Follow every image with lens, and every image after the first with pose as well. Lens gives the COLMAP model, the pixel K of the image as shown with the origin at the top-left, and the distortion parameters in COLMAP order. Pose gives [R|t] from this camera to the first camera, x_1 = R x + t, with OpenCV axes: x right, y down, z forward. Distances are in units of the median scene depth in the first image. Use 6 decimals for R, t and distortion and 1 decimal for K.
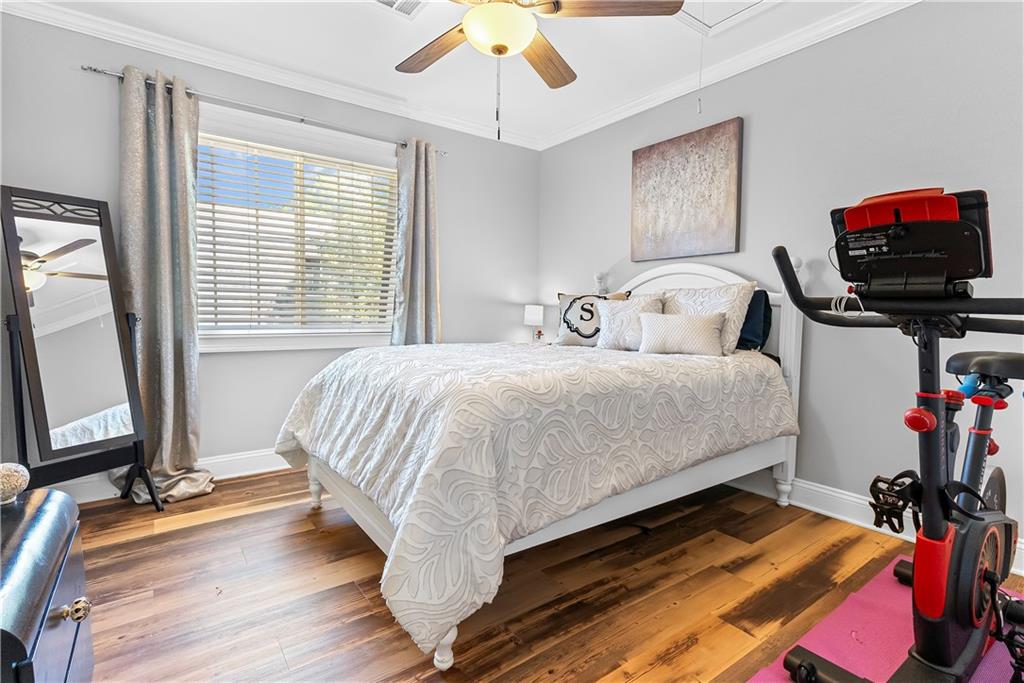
lens RADIAL K [[496.5, 0, 521.9], [0, 496.5, 338.3], [0, 0, 1]] dist [0.005762, -0.000546]
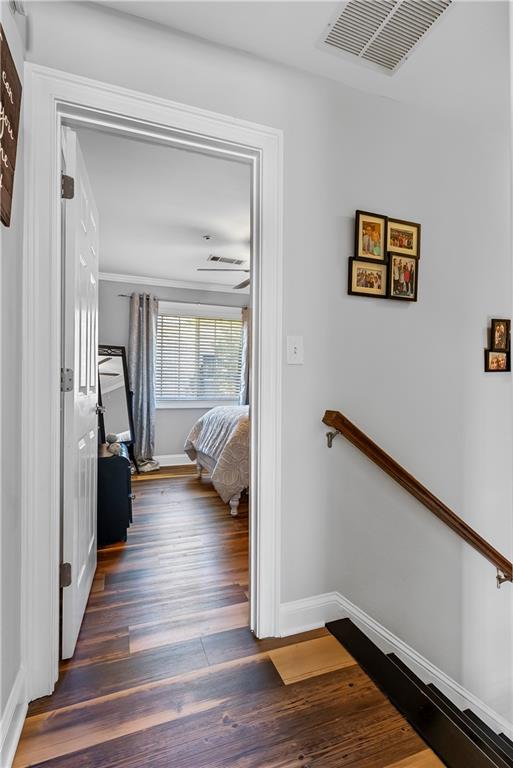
lens RADIAL K [[372.4, 0, 256.2], [0, 372.4, 386.7], [0, 0, 1]] dist [0.005762, -0.000546]
pose [[0.959468, -0.008016, -0.281705, 0.315869], [-0.010046, 0.997987, -0.062613, 0.034192], [0.281640, 0.062905, 0.957456, -0.580732]]
